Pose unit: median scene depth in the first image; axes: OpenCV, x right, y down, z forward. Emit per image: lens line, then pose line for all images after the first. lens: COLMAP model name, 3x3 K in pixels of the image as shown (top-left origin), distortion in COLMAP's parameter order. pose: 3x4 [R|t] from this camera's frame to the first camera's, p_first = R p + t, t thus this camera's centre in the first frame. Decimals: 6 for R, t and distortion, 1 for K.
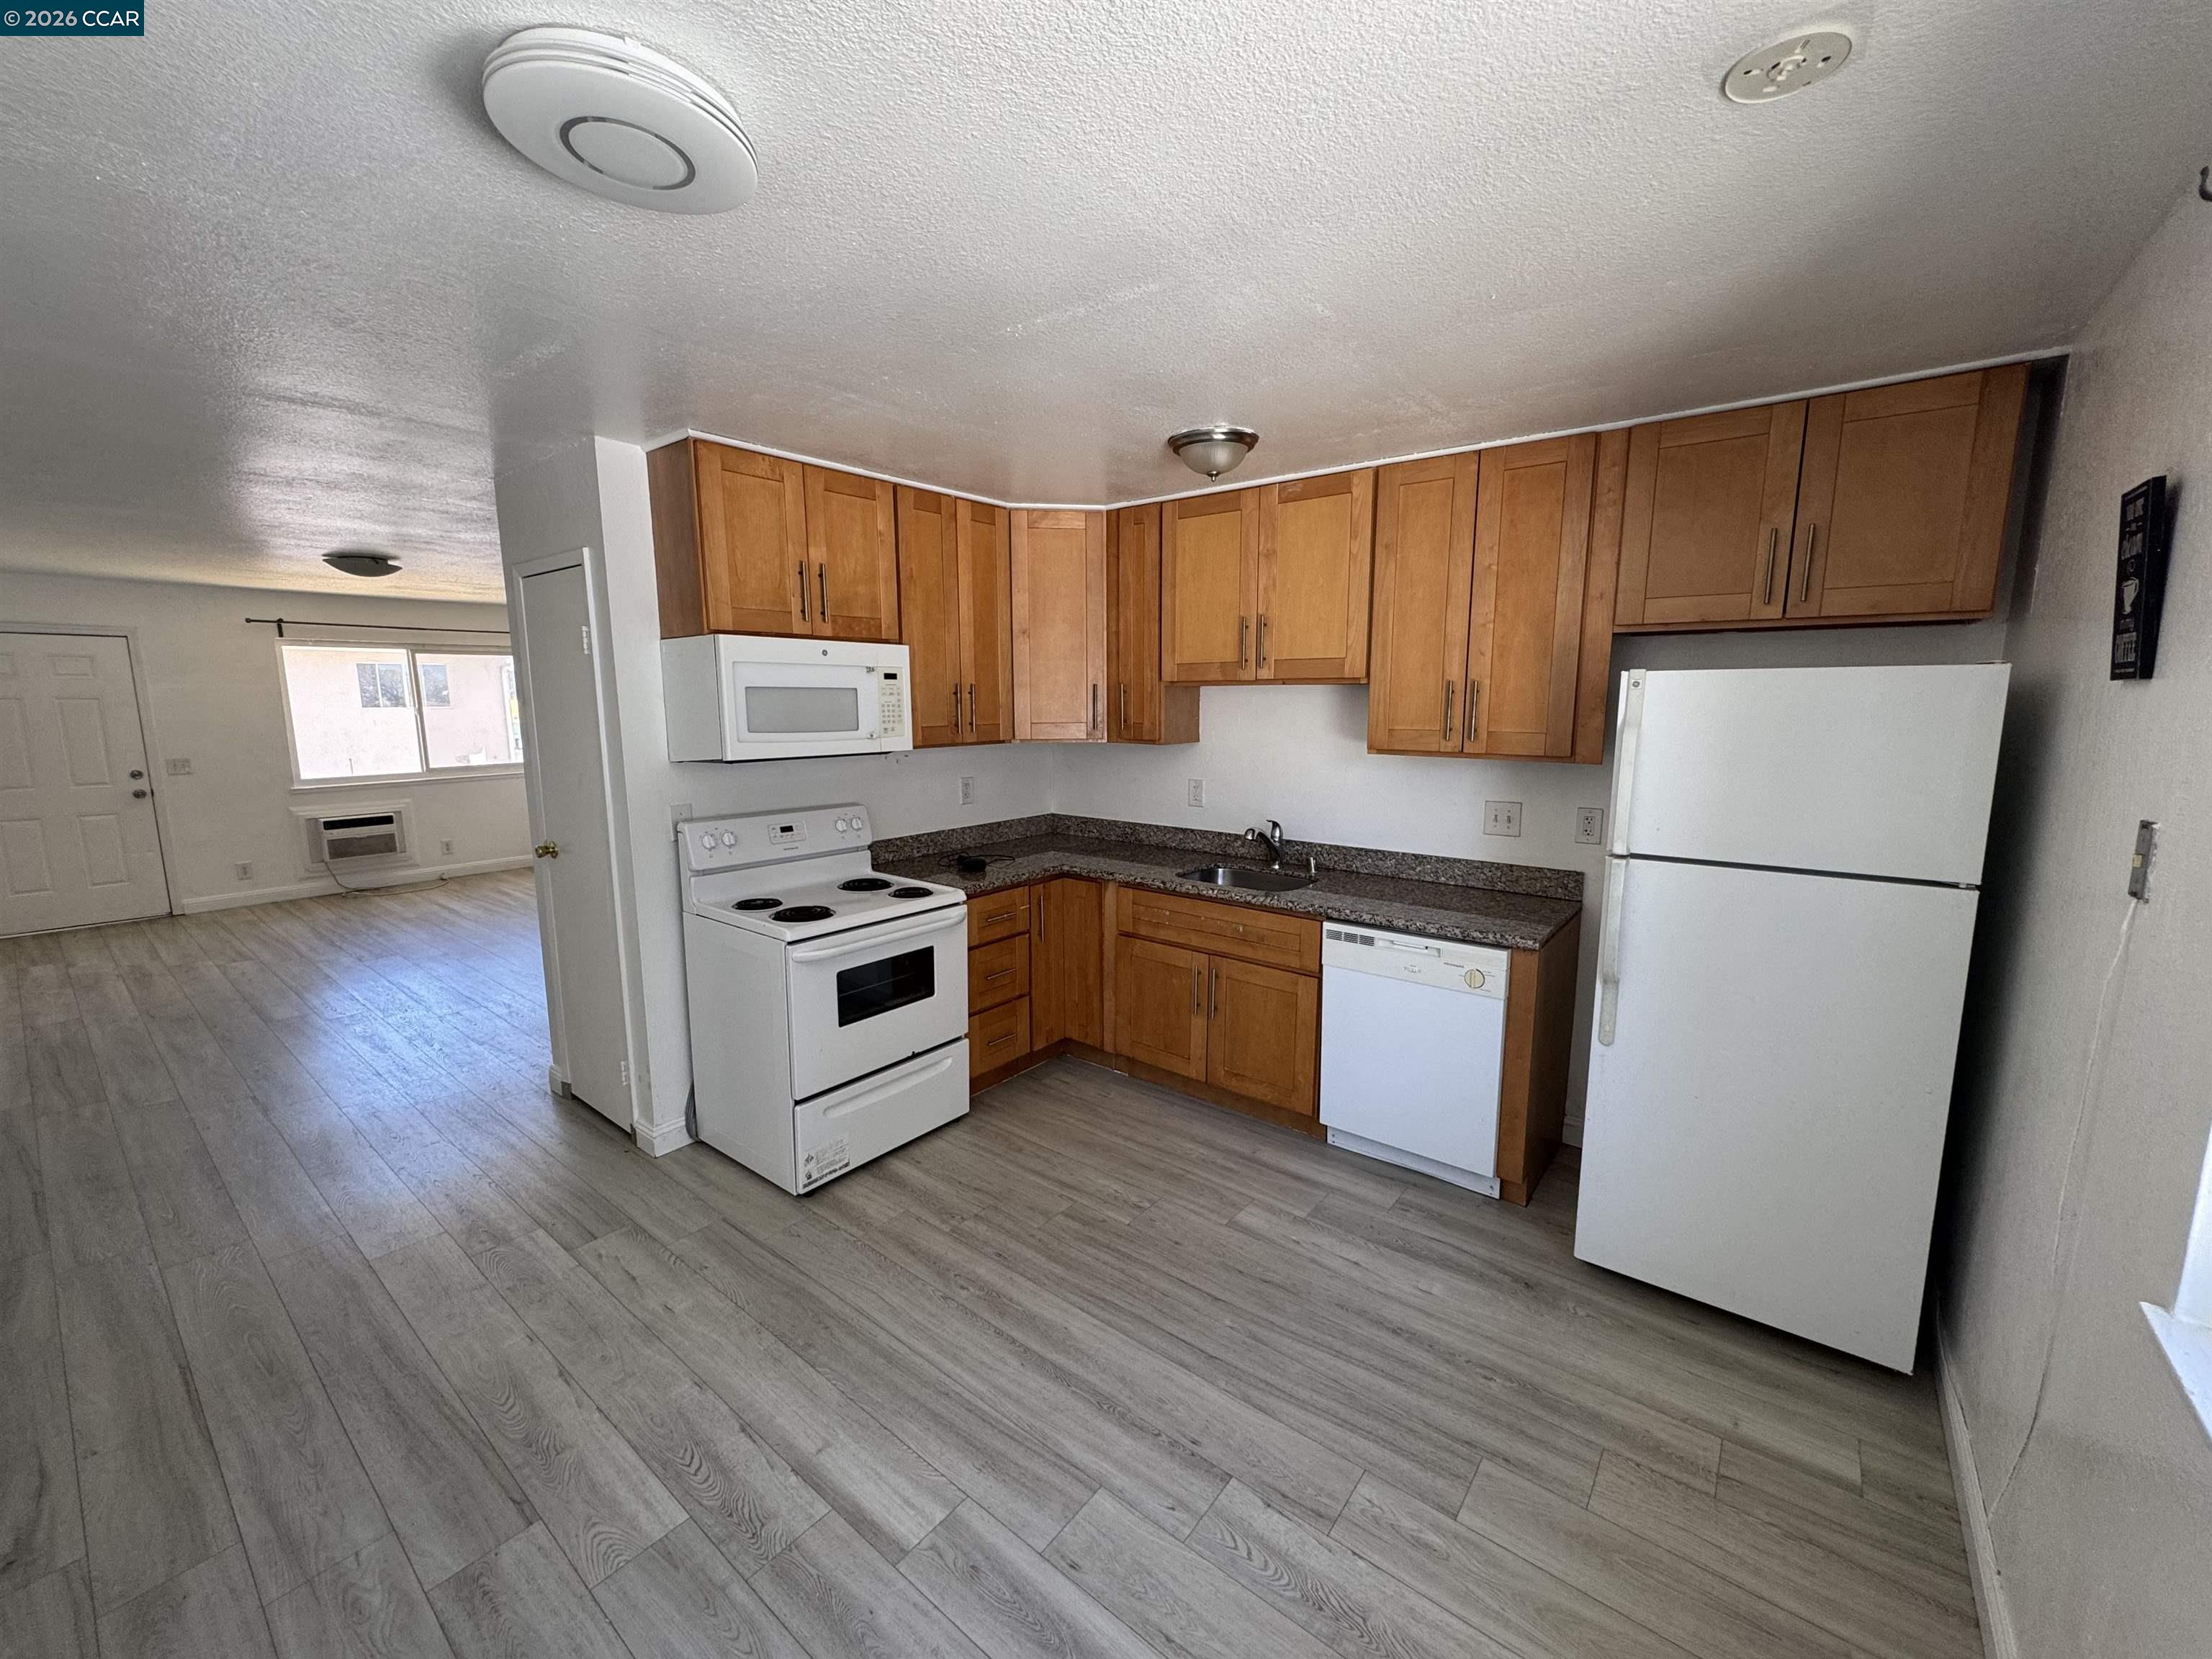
lens RADIAL K [[890.6, 0, 1106.4], [0, 890.6, 828.7], [0, 0, 1]] dist [0.025876, 0.000556]
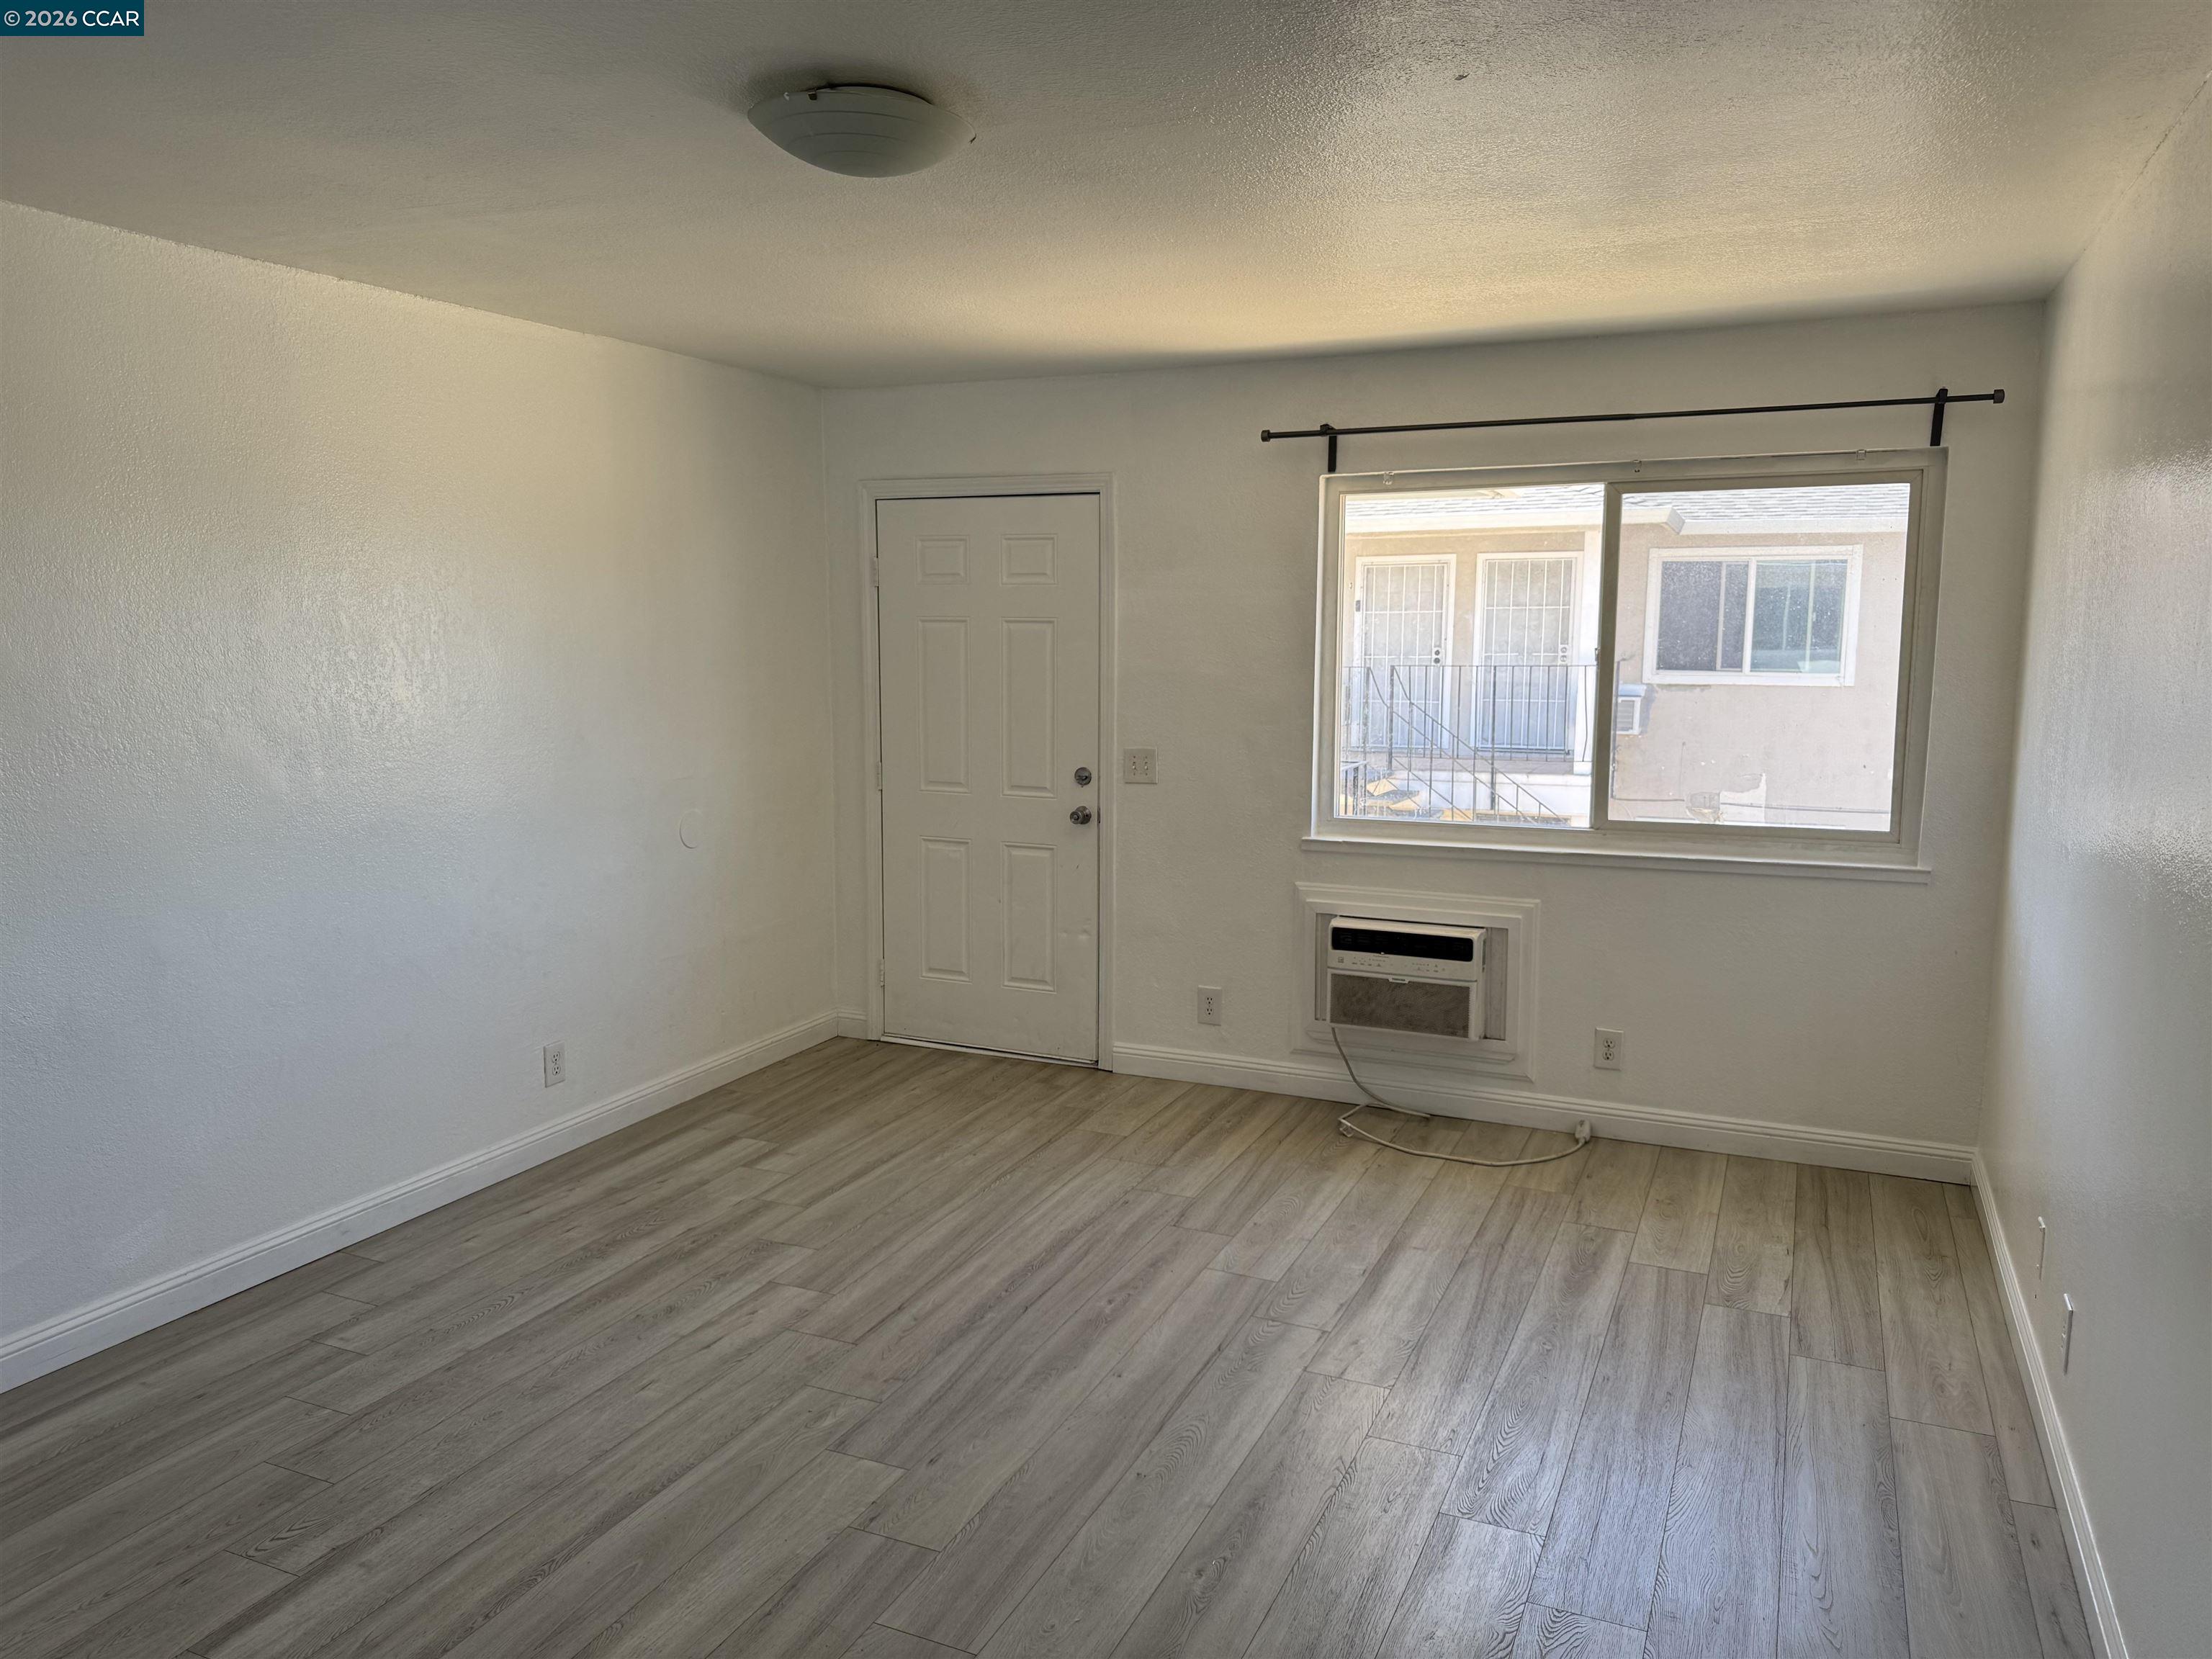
lens RADIAL K [[1562.0, 0, 1095.8], [0, 1562.0, 831.2], [0, 0, 1]] dist [0.069819, -0.060791]
pose [[0.240514, 0.138177, -0.960760, -0.338576], [-0.152511, 0.982901, 0.103182, -0.155851], [0.958589, 0.121710, 0.257475, 1.059993]]
